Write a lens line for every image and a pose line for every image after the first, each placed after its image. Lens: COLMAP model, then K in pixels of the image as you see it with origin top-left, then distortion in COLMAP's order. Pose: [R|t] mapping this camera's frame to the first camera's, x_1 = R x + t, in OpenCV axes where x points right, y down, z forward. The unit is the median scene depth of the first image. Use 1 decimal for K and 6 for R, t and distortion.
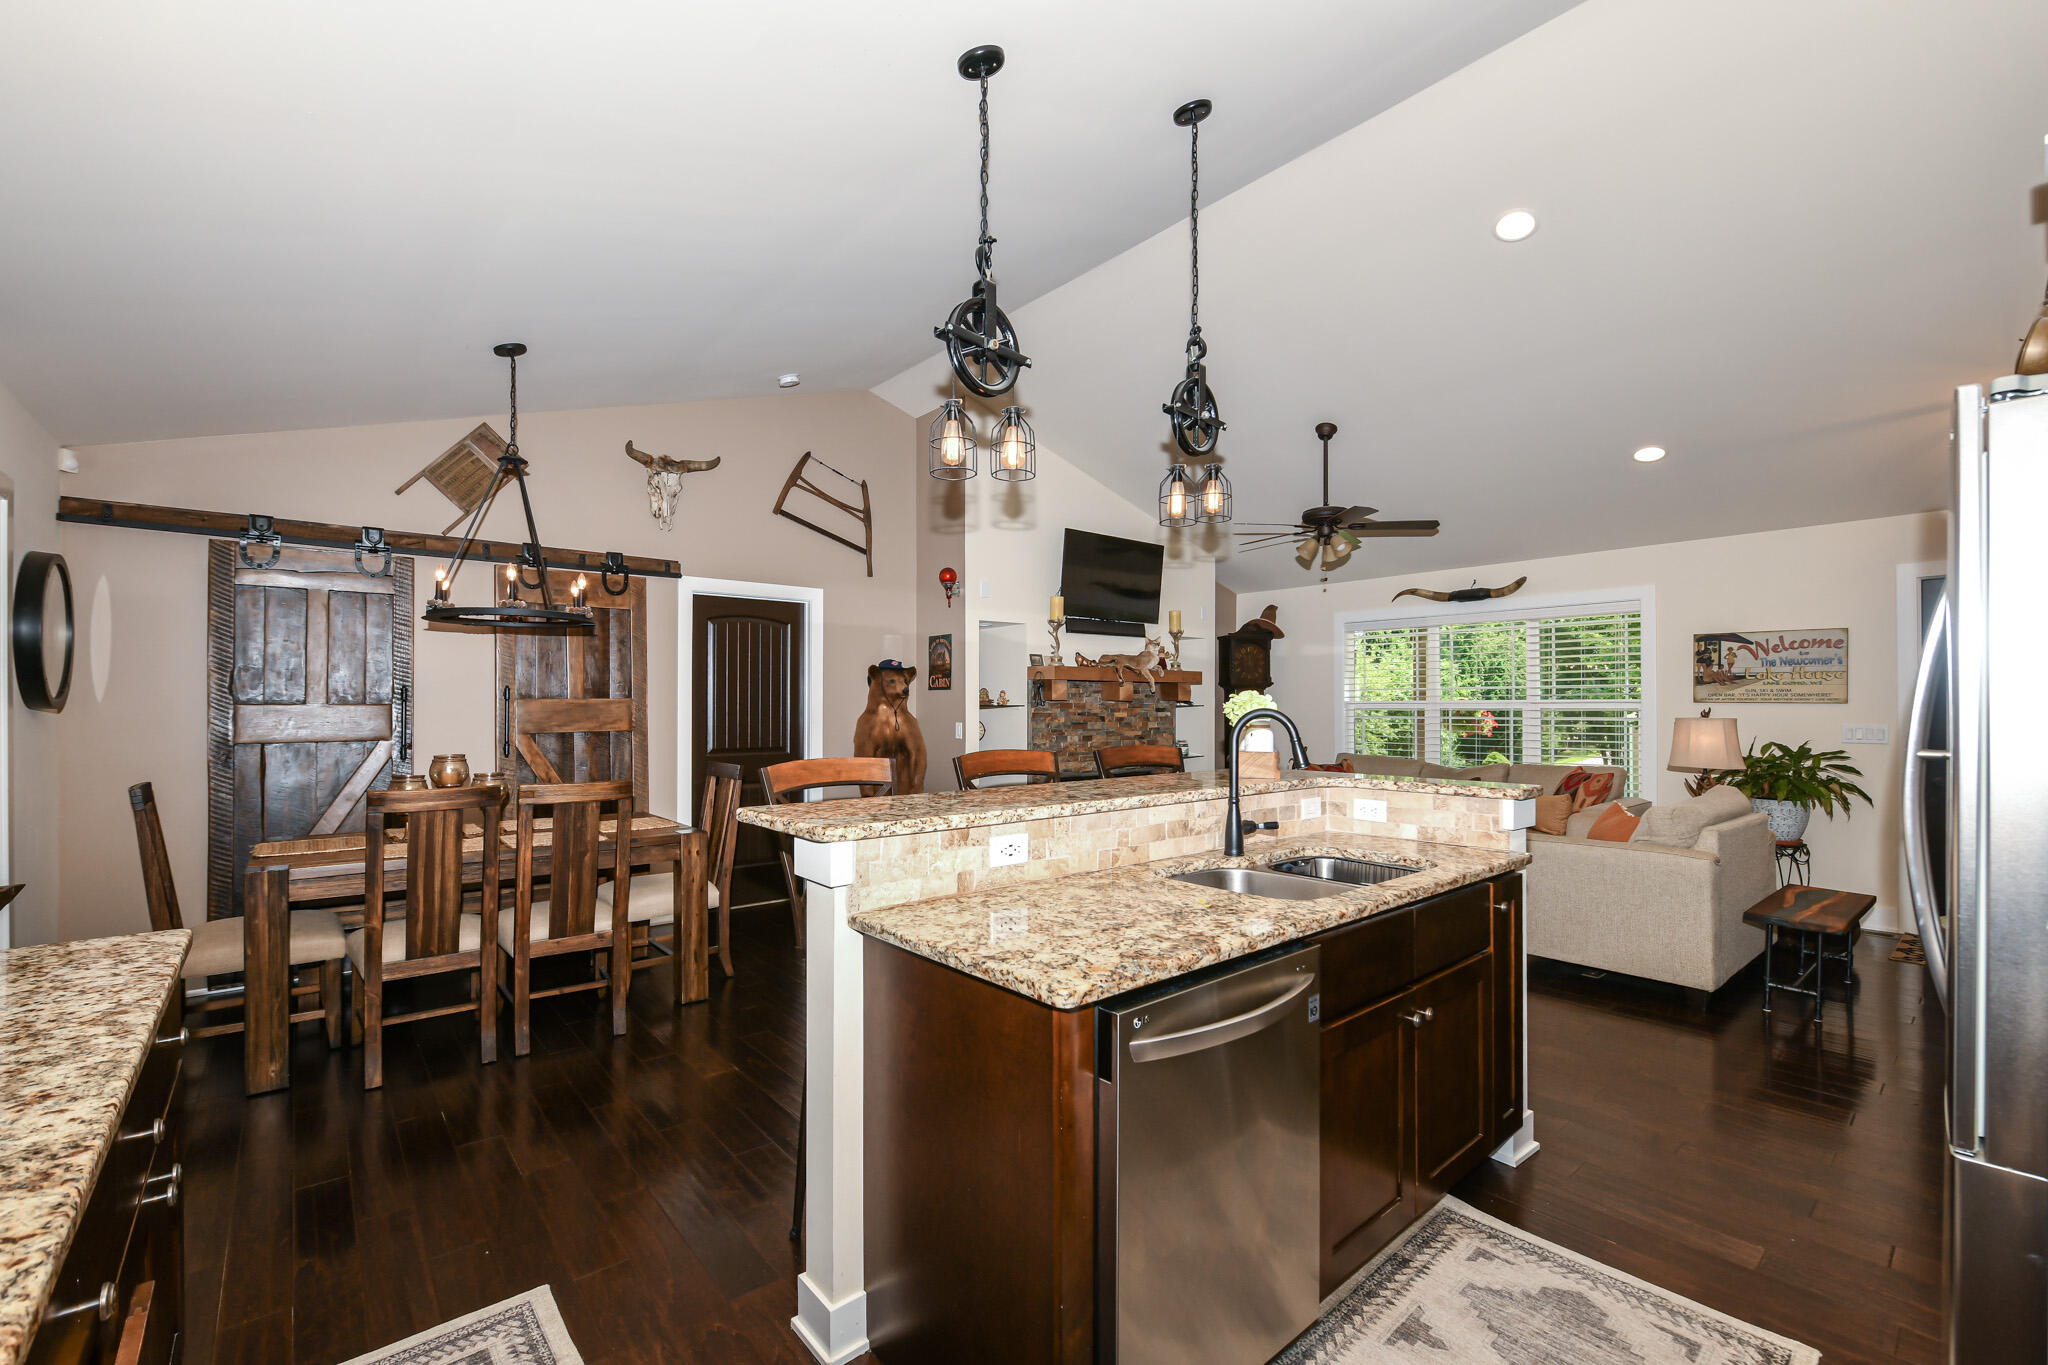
lens RADIAL K [[888.1, 0, 1014.3], [0, 888.1, 701.9], [0, 0, 1]] dist [-0.000397, -0.000092]
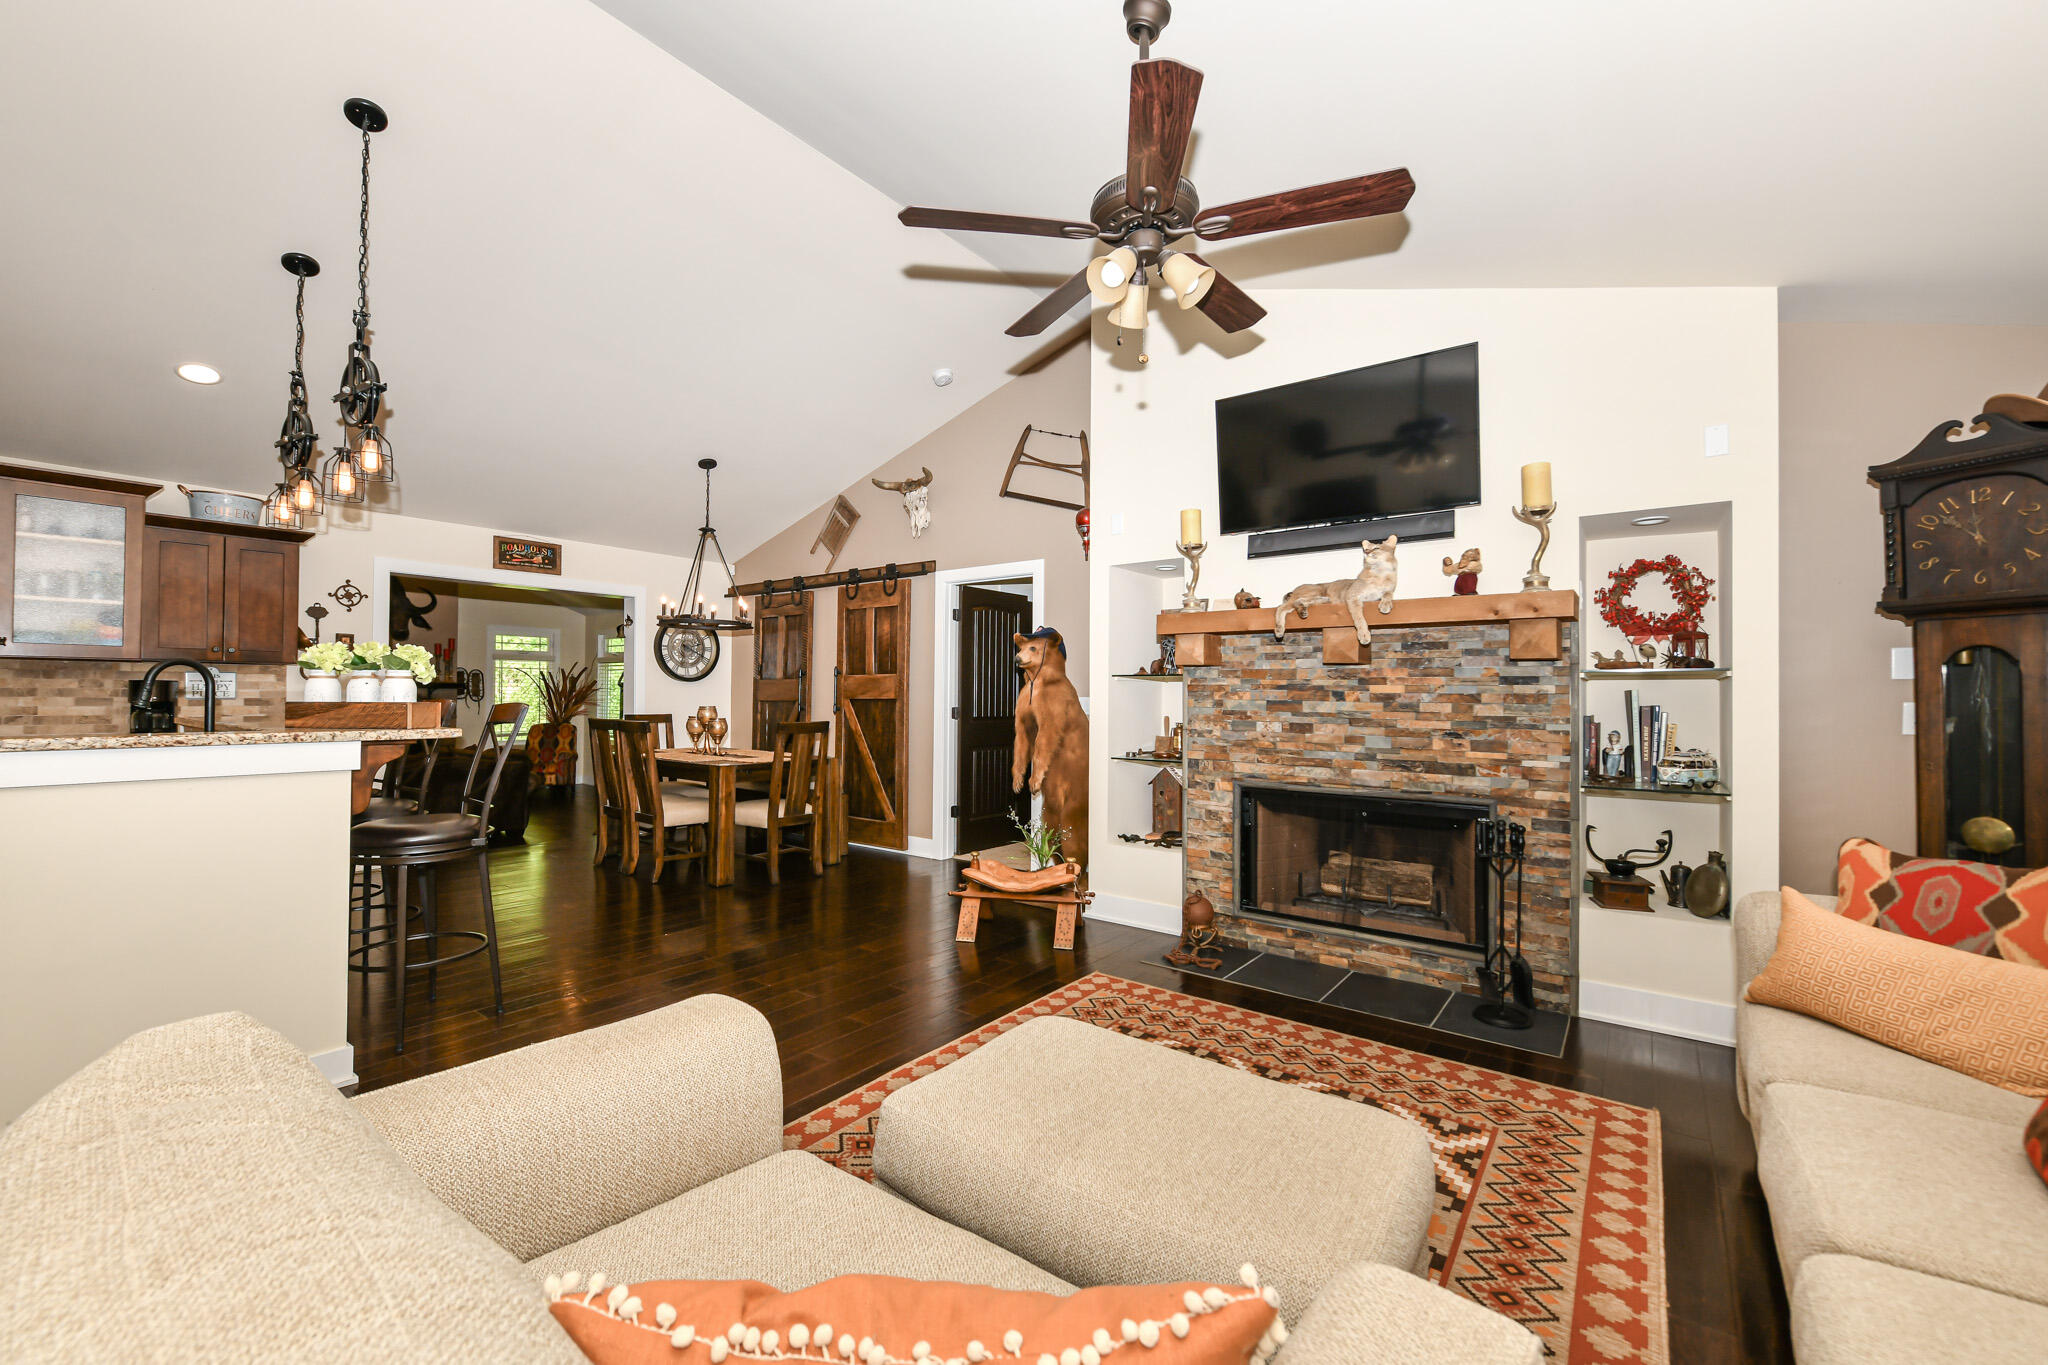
lens RADIAL K [[825.2, 0, 1010.8], [0, 825.2, 681.2], [0, 0, 1]] dist [-0.000003, -0.000201]
pose [[0.200961, -0.016153, -0.979466, 0.720822], [-0.001728, 0.999857, -0.016844, 0.023696], [0.979598, 0.005078, 0.200904, 0.856594]]
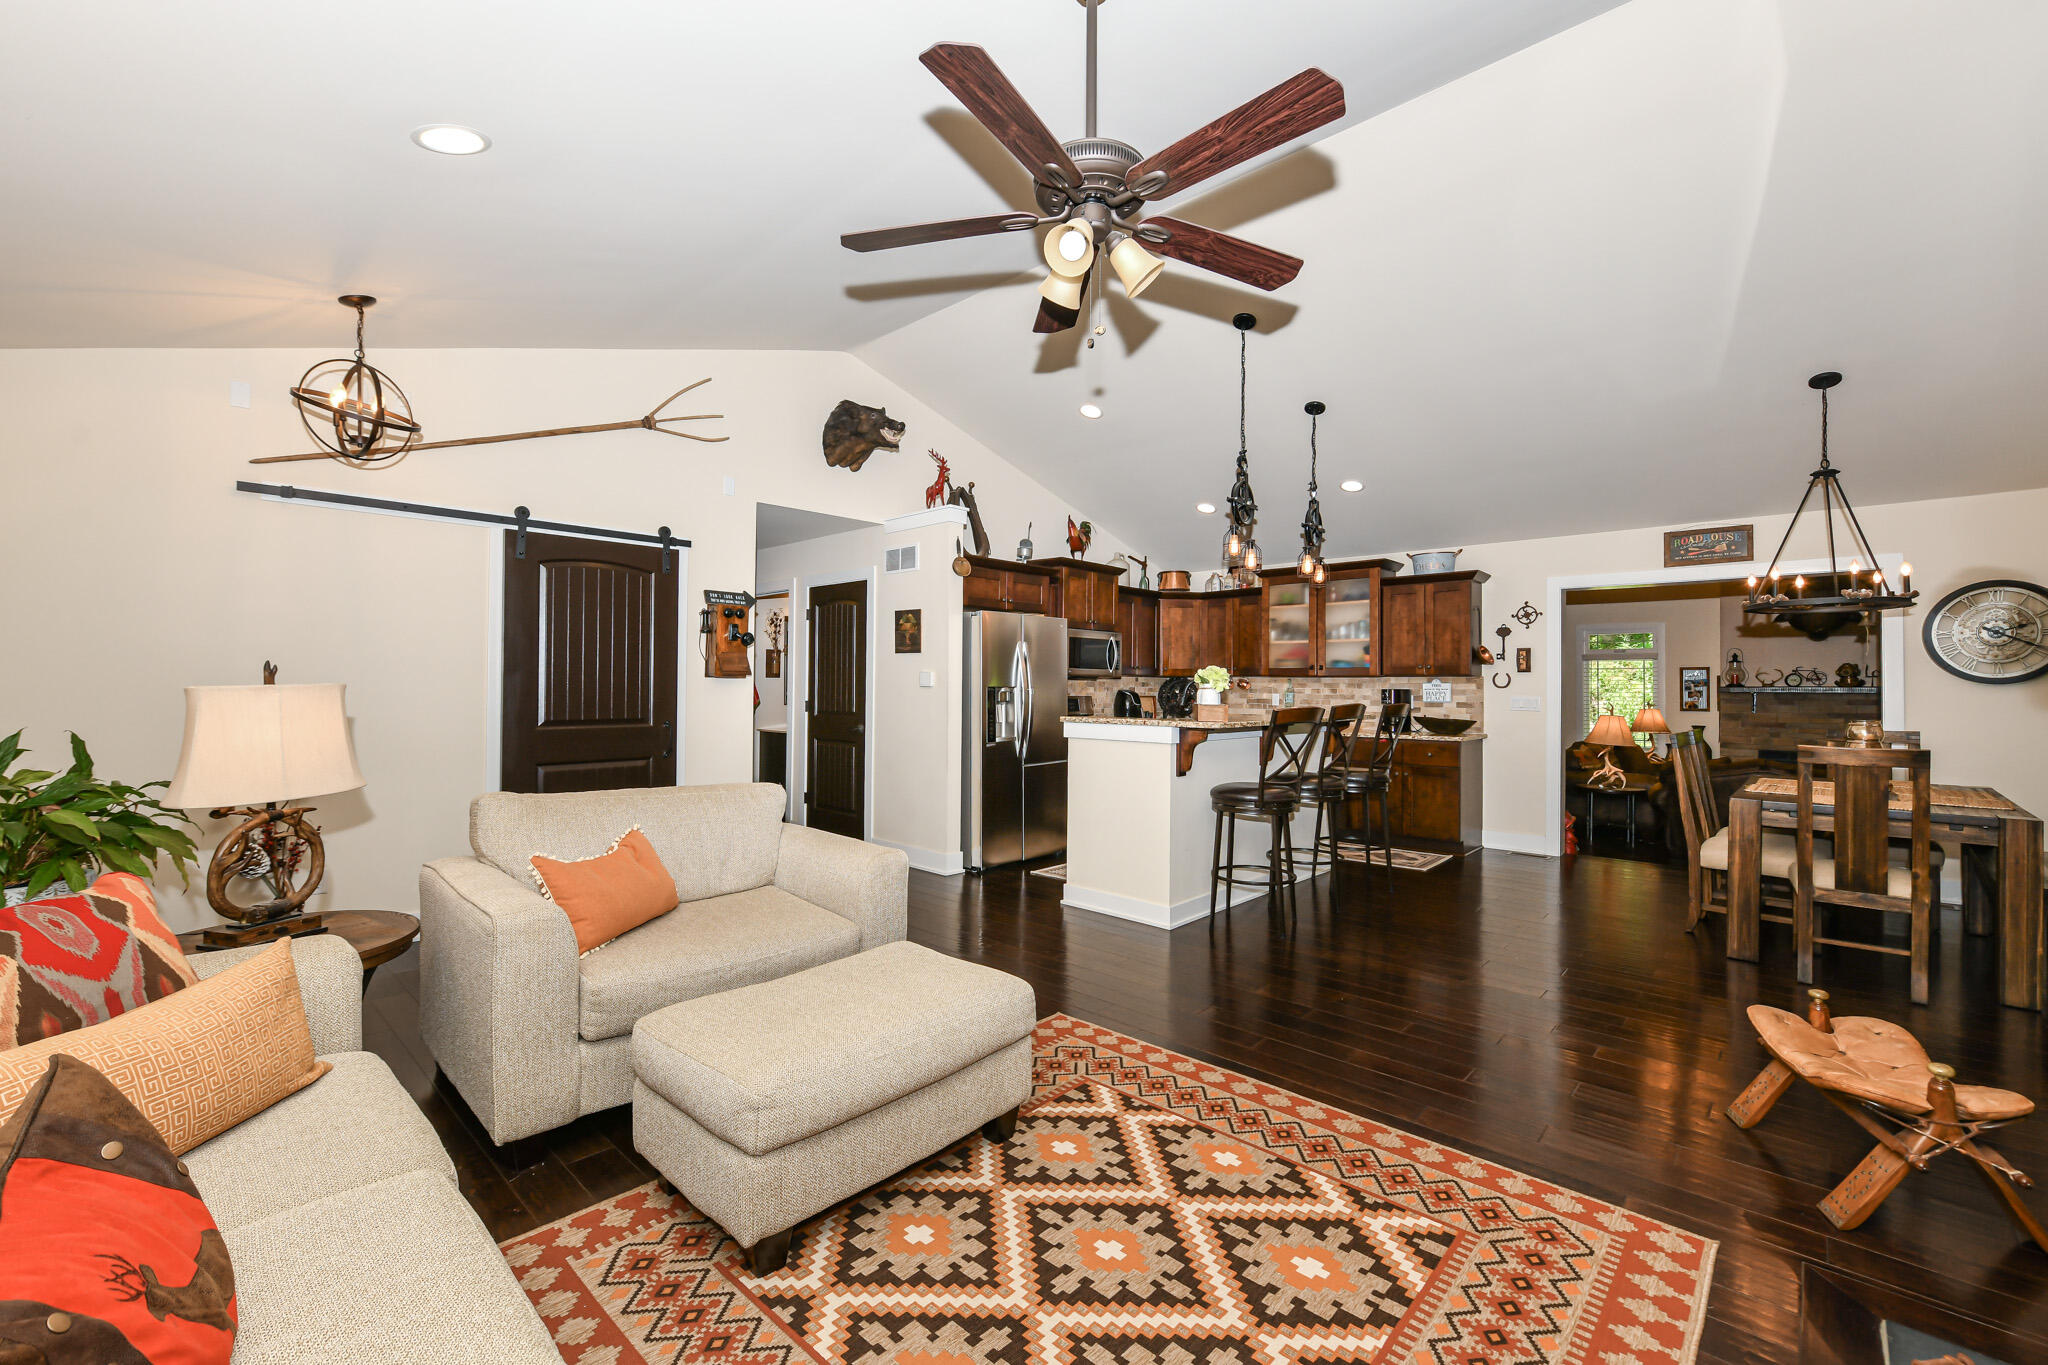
lens RADIAL K [[848.2, 0, 1035.0], [0, 848.2, 676.6], [0, 0, 1]] dist [-0.004424, -0.000869]
pose [[-0.992505, -0.009861, -0.121804, 0.415959], [-0.007918, 0.999834, -0.016428, 0.016694], [0.121946, -0.015340, -0.992418, 1.369197]]
